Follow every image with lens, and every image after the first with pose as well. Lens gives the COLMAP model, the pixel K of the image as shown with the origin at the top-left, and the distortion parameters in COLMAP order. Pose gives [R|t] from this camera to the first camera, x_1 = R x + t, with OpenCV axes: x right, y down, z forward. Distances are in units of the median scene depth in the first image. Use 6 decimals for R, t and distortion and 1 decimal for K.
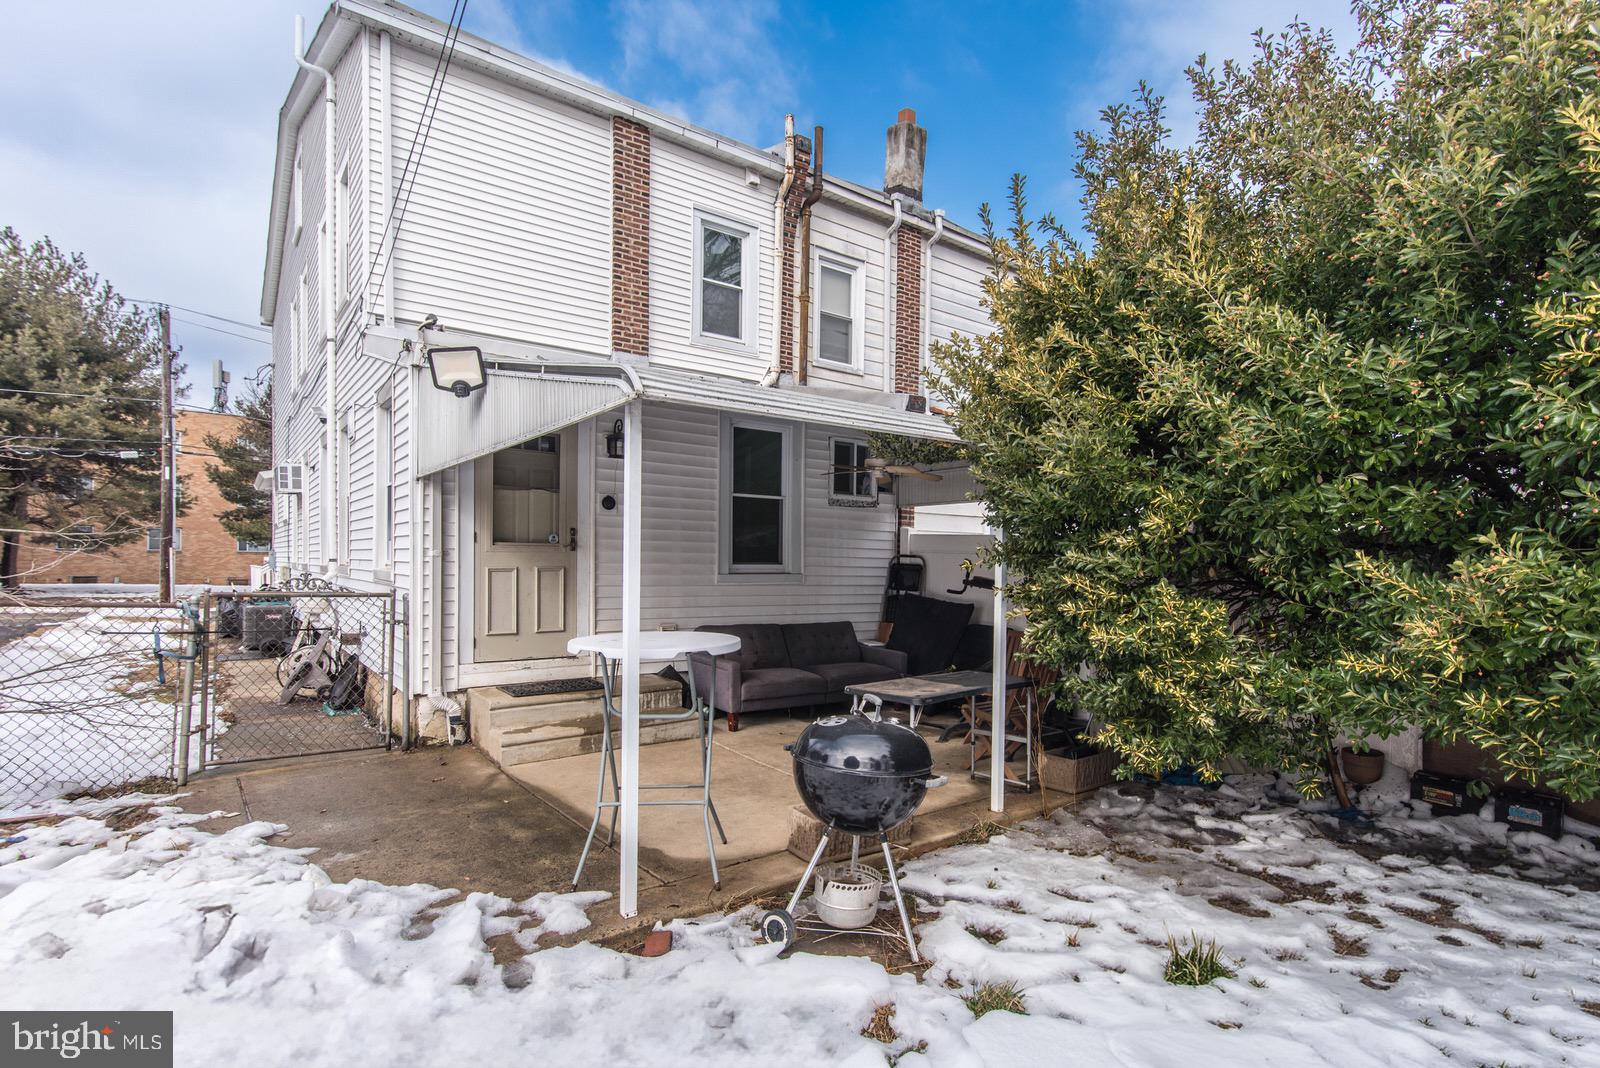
lens RADIAL K [[770.6, 0, 832.1], [0, 770.6, 575.8], [0, 0, 1]] dist [-0.000703, -0.000588]
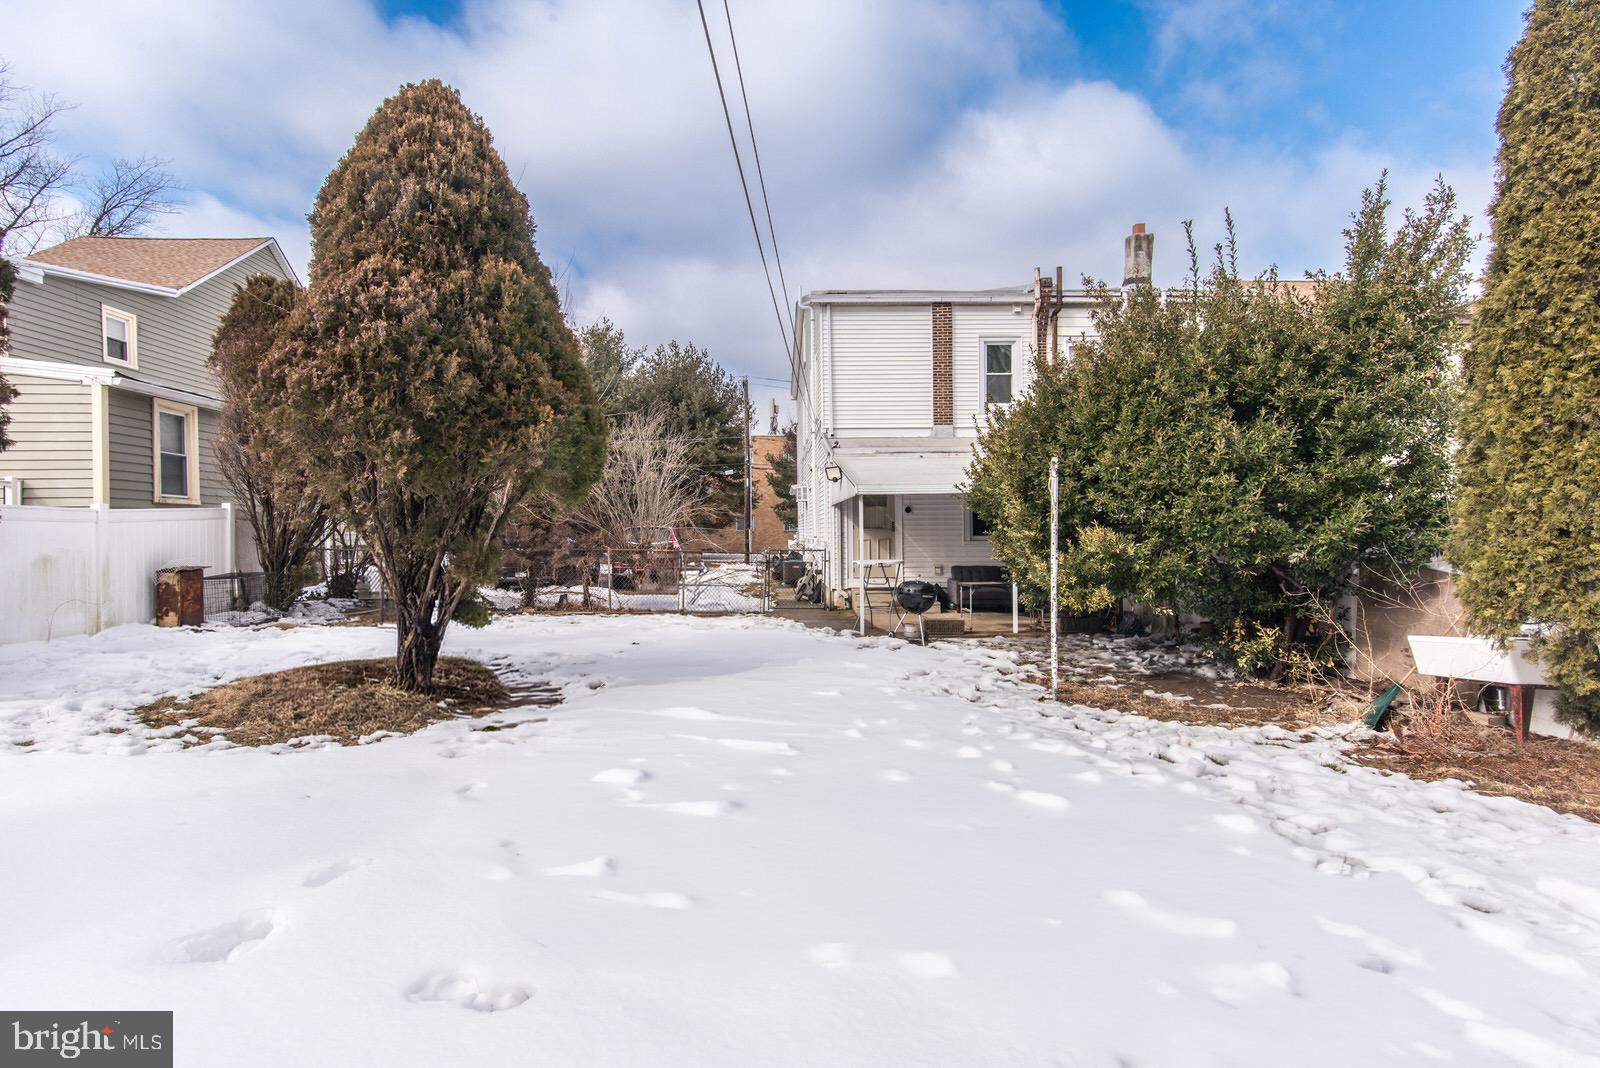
lens RADIAL K [[679.7, 0, 800.0], [0, 679.7, 534.0], [0, 0, 1]] dist [0.000383, -0.000001]
pose [[0.805628, -0.018193, -0.592142, 0.287280], [0.008019, 0.999772, -0.019807, 0.005533], [0.592367, 0.011208, 0.805590, -0.358215]]
